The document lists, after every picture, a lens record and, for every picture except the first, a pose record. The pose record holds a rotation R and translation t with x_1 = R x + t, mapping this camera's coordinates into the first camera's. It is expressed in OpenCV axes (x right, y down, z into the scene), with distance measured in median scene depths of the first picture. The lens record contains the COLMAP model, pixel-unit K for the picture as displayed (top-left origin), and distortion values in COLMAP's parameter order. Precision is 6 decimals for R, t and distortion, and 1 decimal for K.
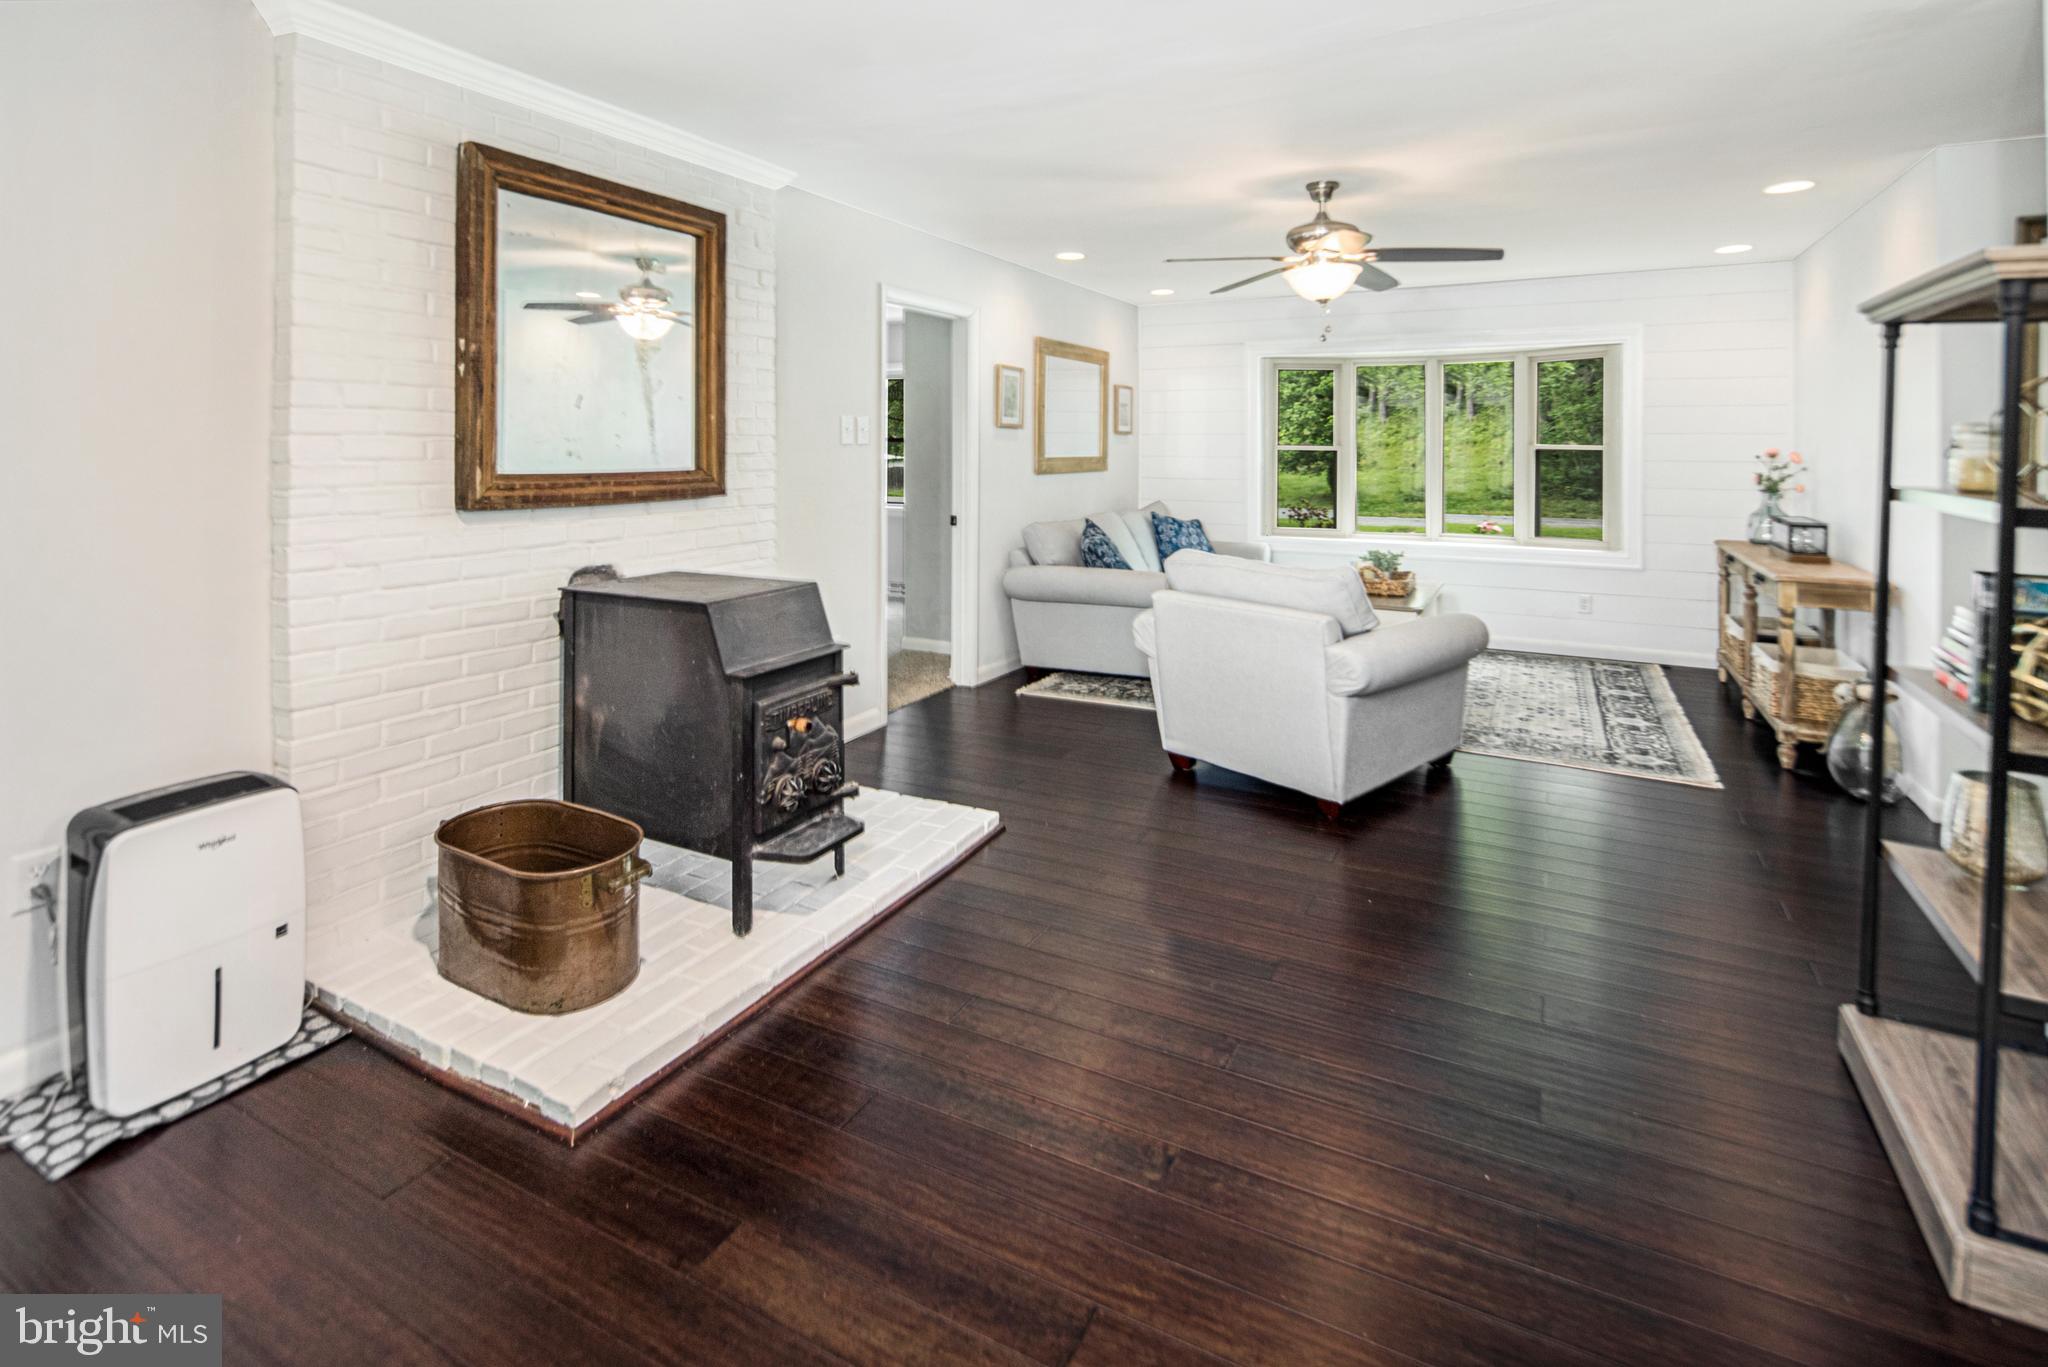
lens RADIAL K [[985.6, 0, 1025.9], [0, 985.6, 433.1], [0, 0, 1]] dist [0.003348, -0.006922]
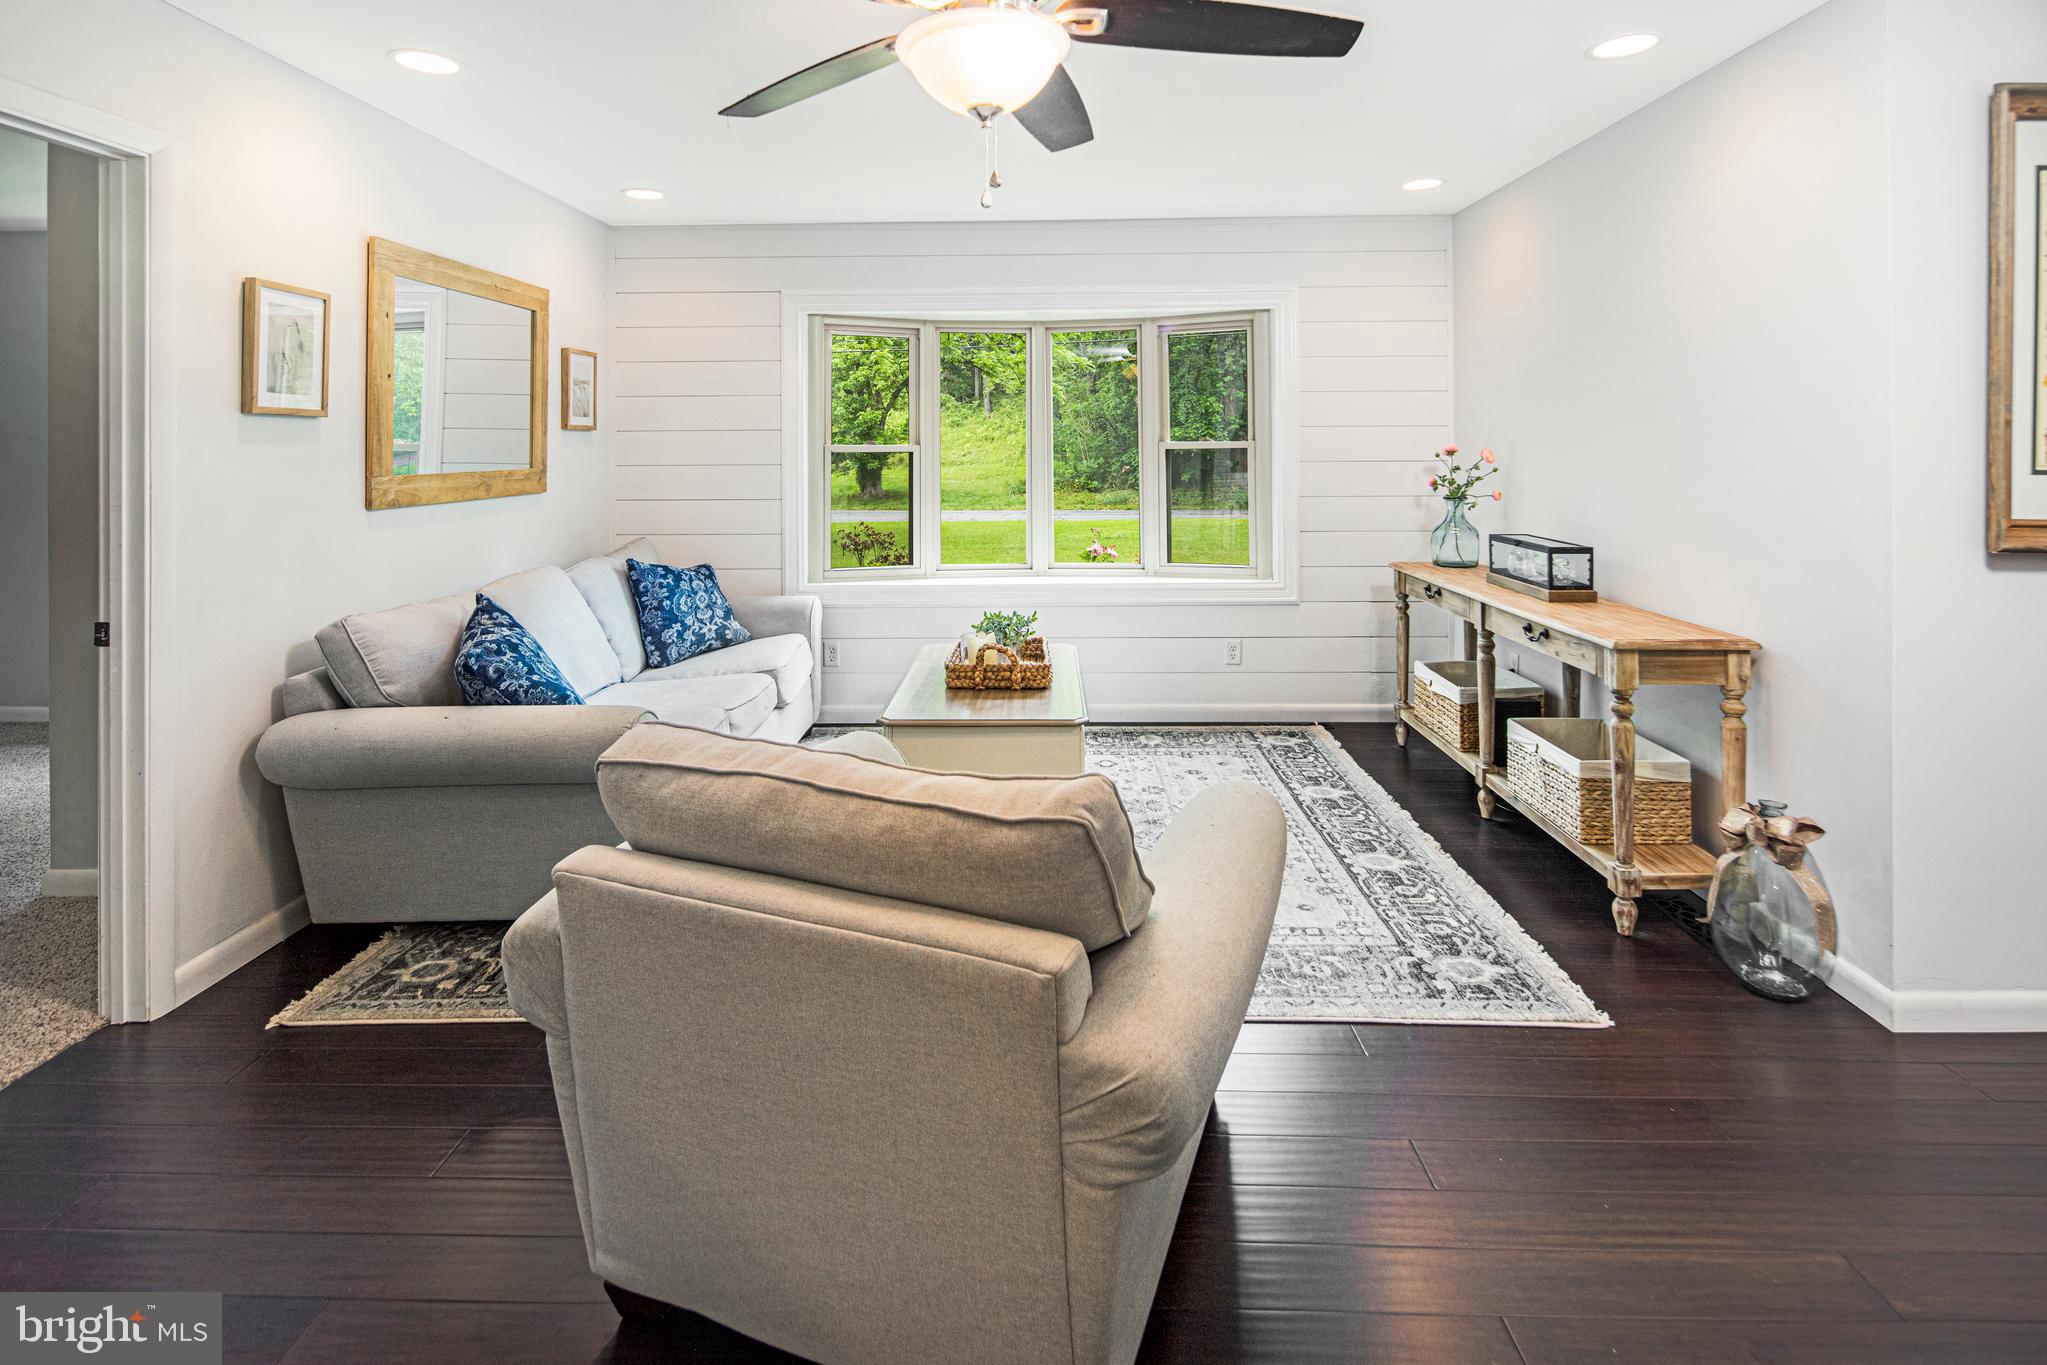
lens RADIAL K [[1018.9, 0, 1018.9], [0, 1018.9, 425.7], [0, 0, 1]] dist [0.000550, -0.000550]
pose [[0.896084, -0.003074, 0.443875, 0.075207], [0.005386, 0.999978, -0.003948, 0.002414], [-0.443853, 0.005928, 0.896080, 0.381962]]
